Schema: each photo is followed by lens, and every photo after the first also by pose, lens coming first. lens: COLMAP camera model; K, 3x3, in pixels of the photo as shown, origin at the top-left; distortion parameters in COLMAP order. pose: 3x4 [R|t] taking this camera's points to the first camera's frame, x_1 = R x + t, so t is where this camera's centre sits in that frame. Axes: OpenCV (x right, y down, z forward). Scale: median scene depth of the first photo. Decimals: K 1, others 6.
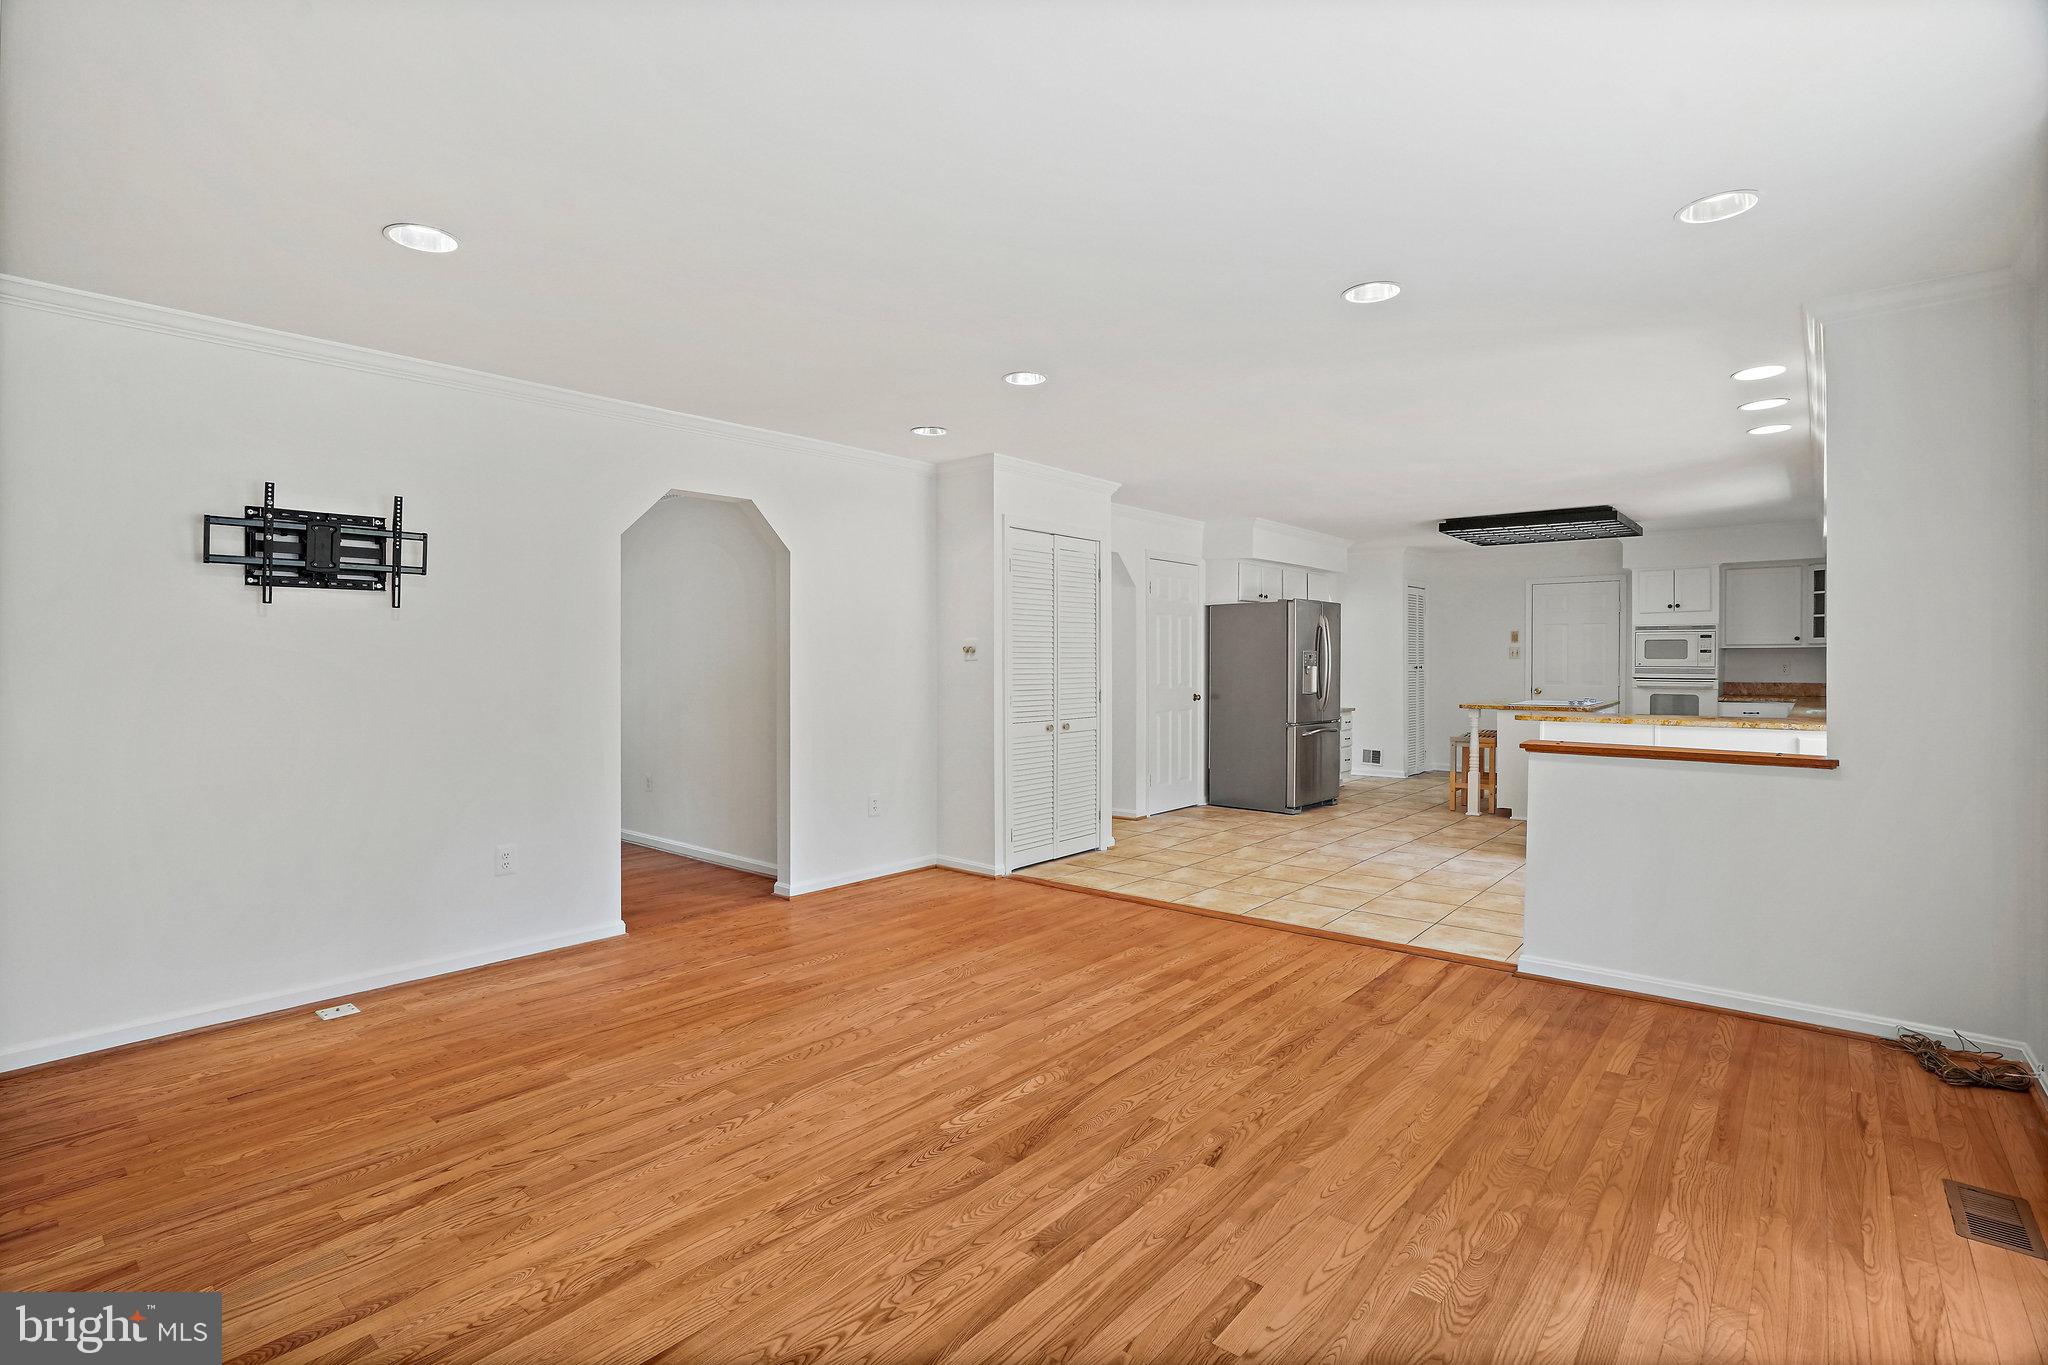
lens RADIAL K [[972.2, 0, 1010.3], [0, 972.2, 657.0], [0, 0, 1]] dist [-0.060859, 0.025860]
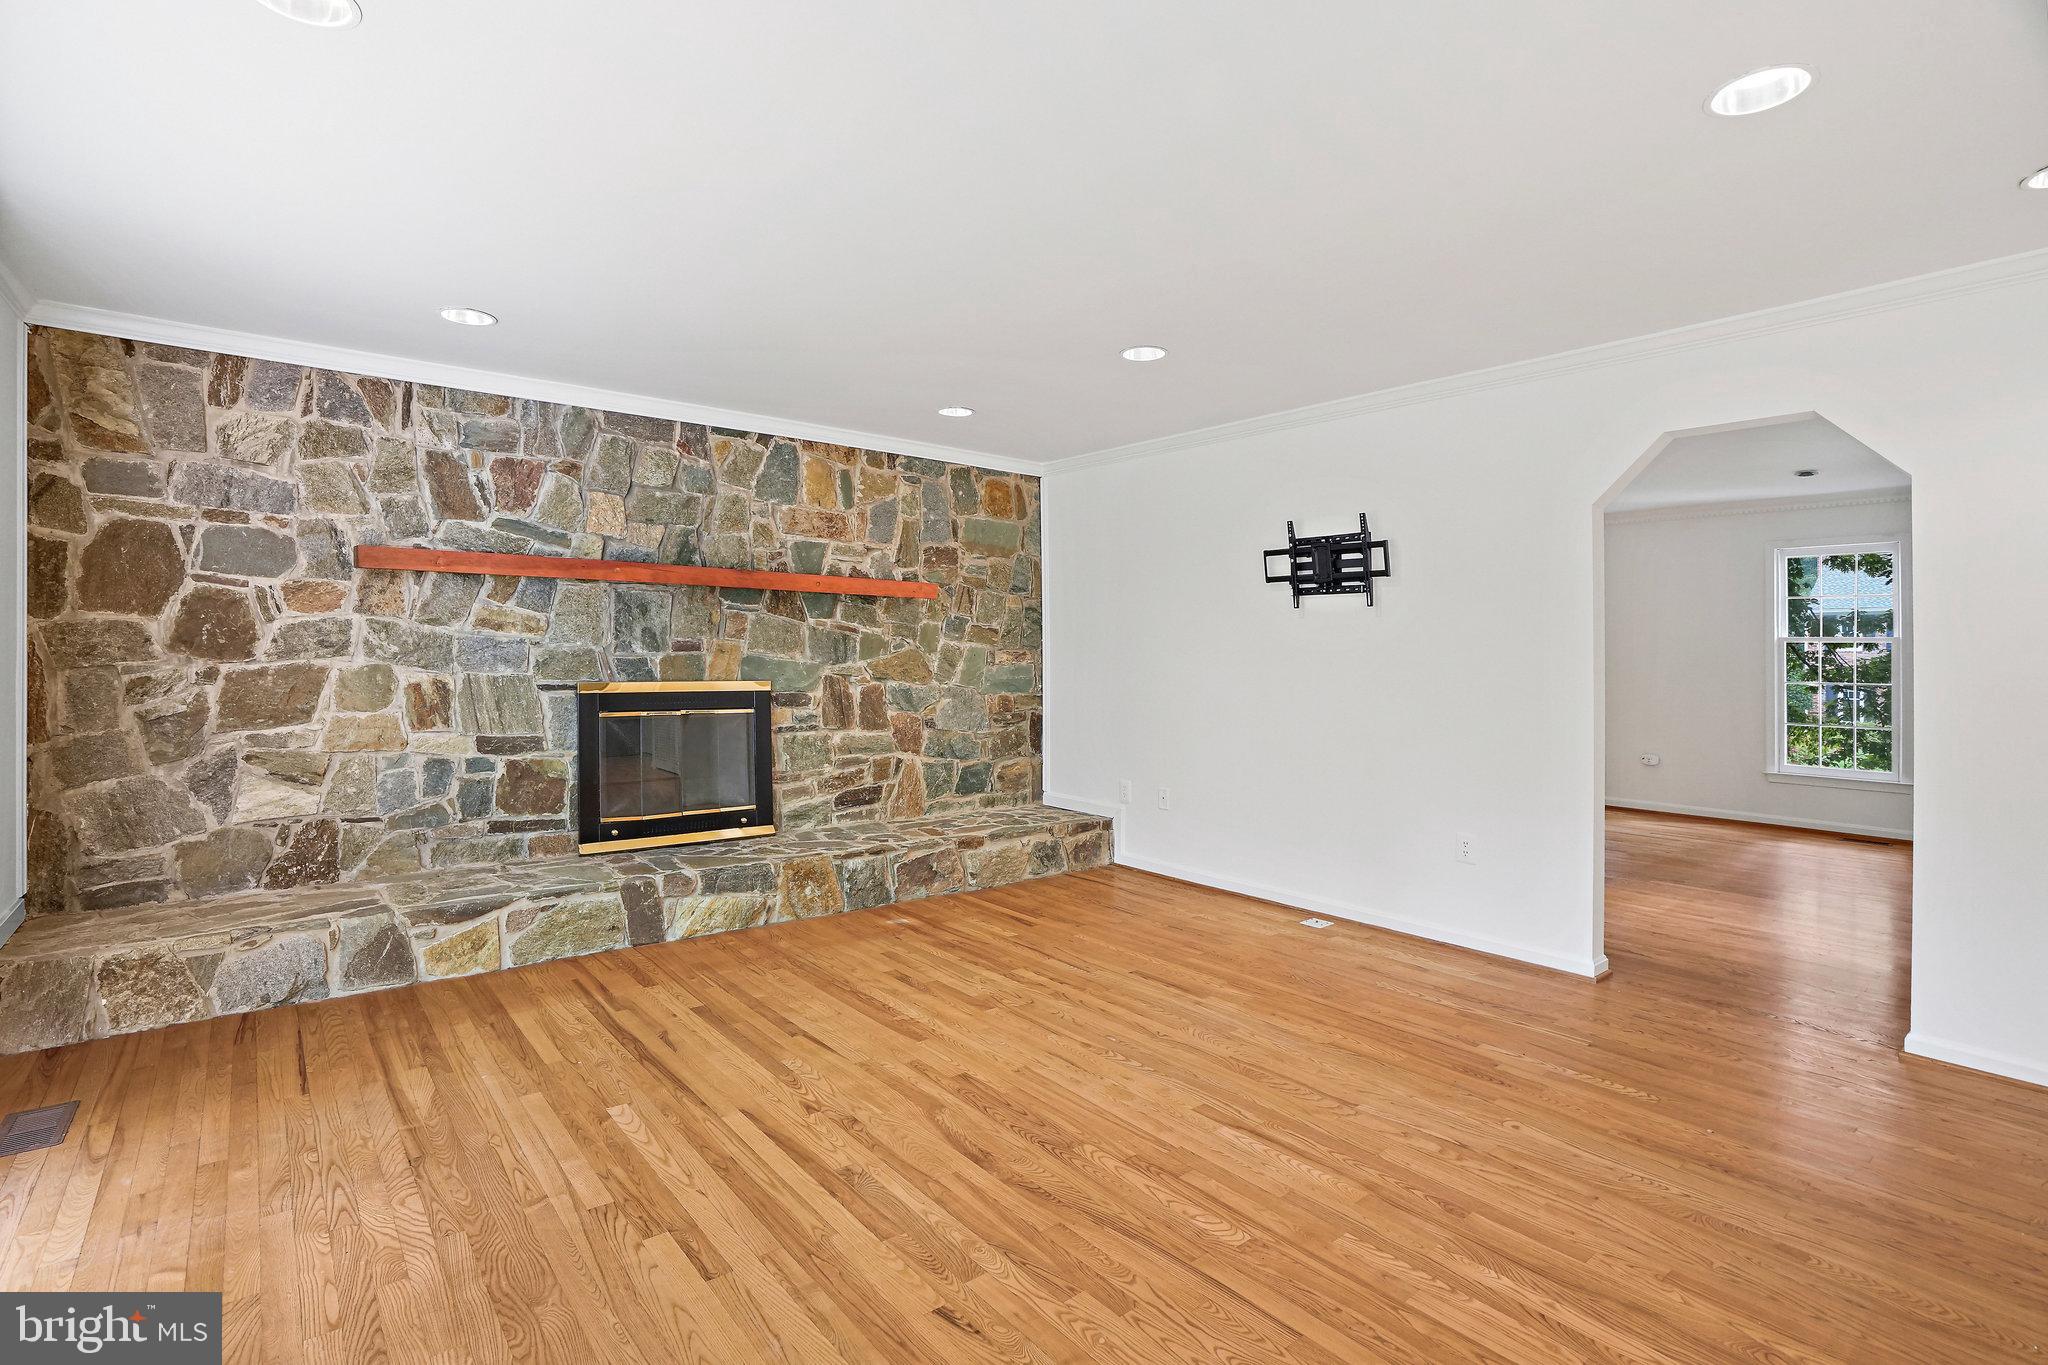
lens RADIAL K [[972.2, 0, 1010.3], [0, 972.2, 657.0], [0, 0, 1]] dist [-0.060859, 0.025860]
pose [[-0.179574, 0.009811, -0.983696, 0.657896], [-0.006164, 0.999919, 0.011098, 0.000493], [0.983725, 0.008057, -0.179499, 0.831258]]
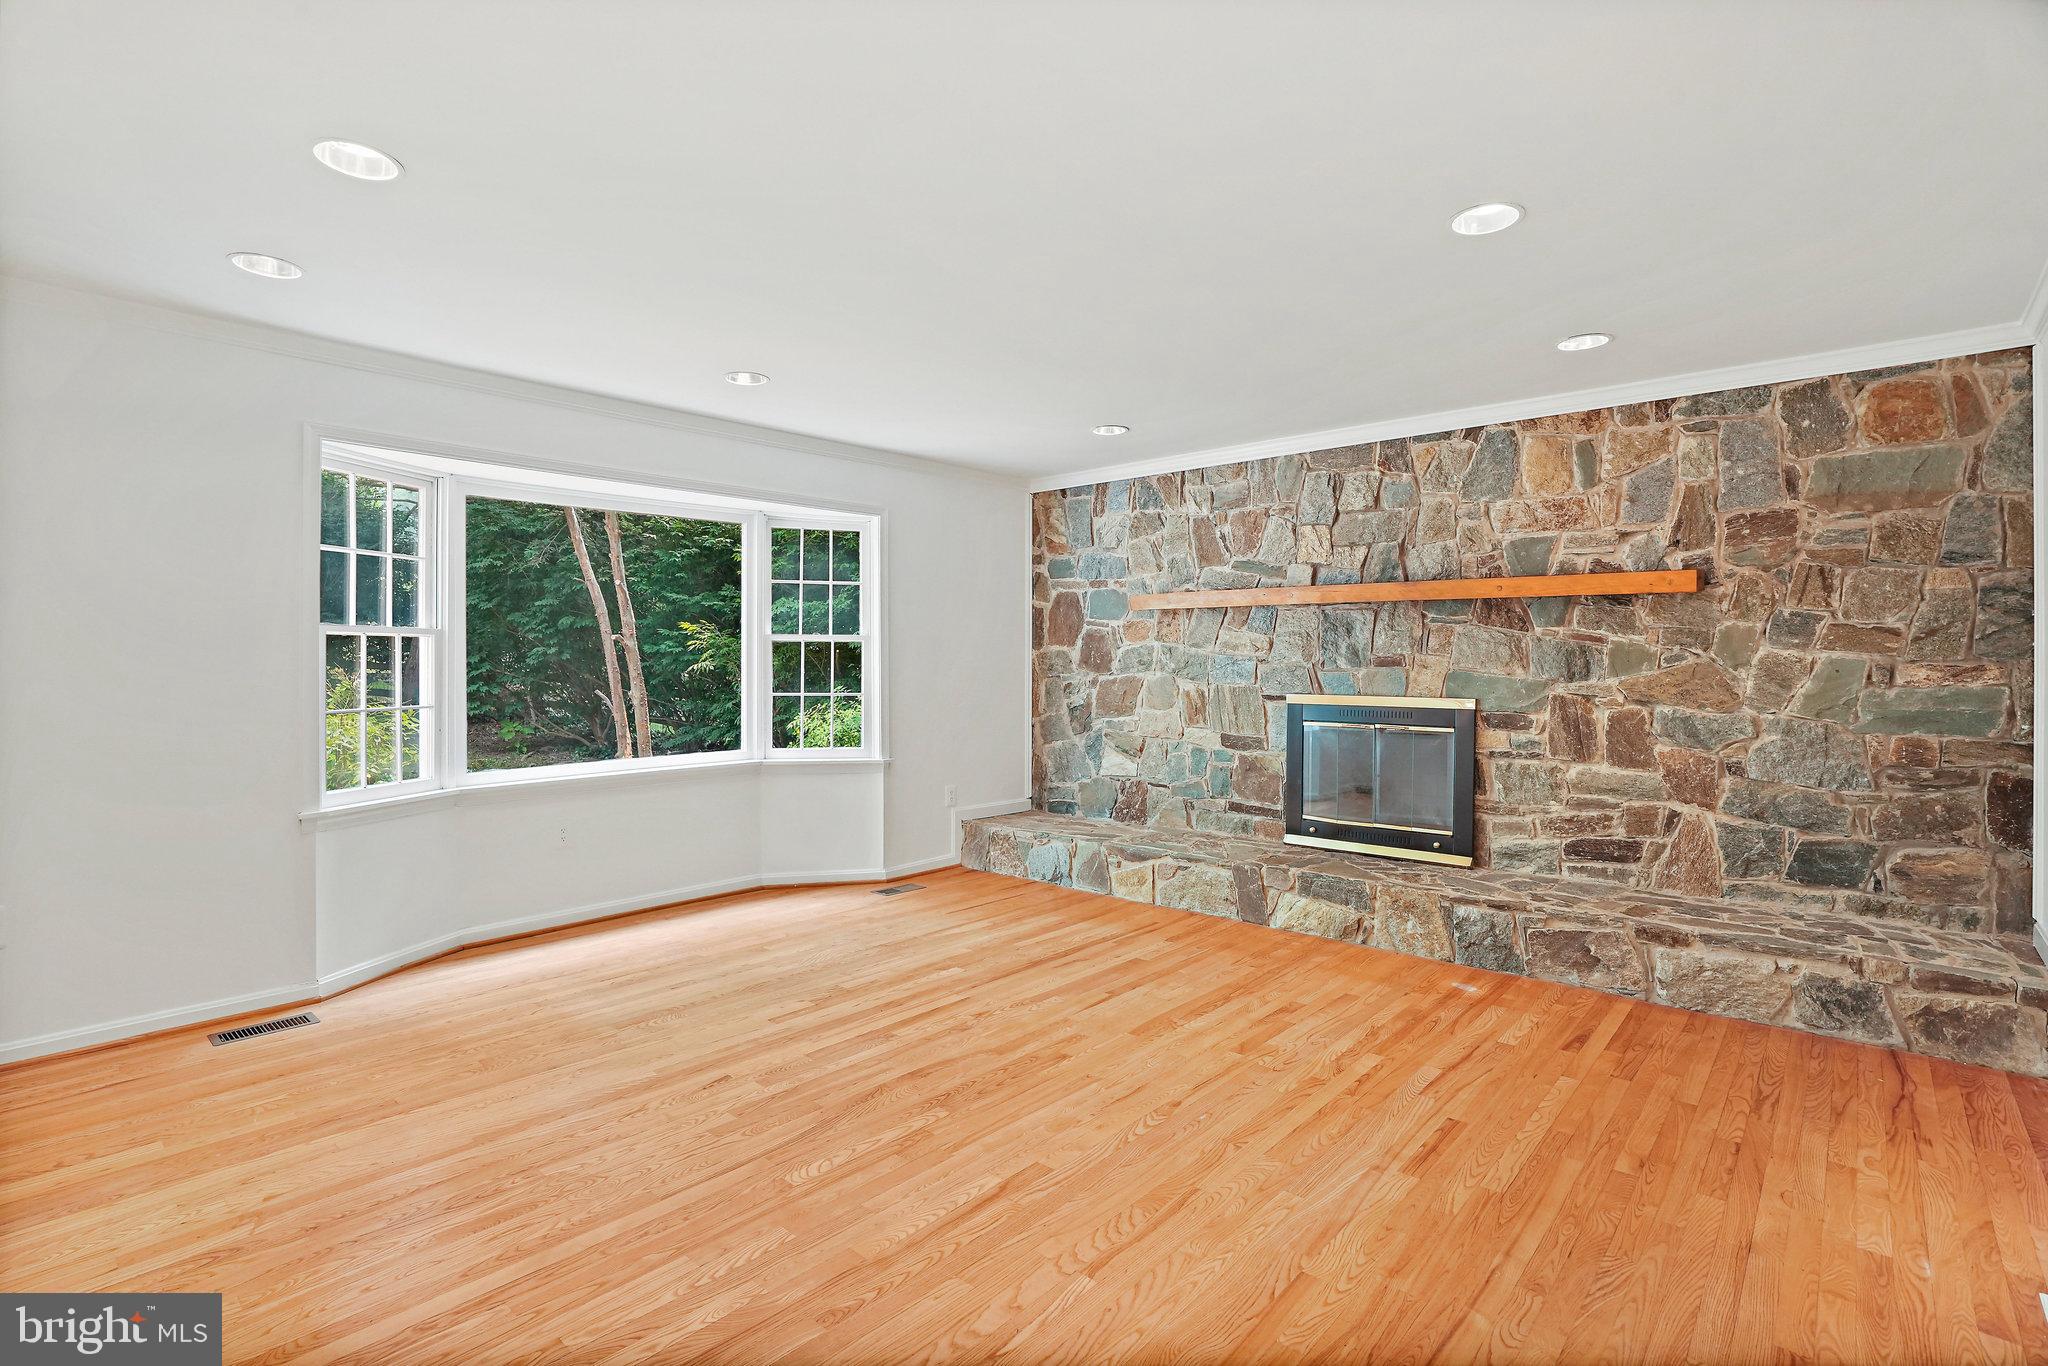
lens RADIAL K [[964.0, 0, 1024.0], [0, 964.0, 683.0], [0, 0, 1]] dist [-0.056928, 0.025969]
pose [[-0.999966, 0.004314, 0.007087, -0.125246], [0.004436, 0.999839, 0.017373, 0.008084], [-0.007011, 0.017404, -0.999824, 1.537741]]
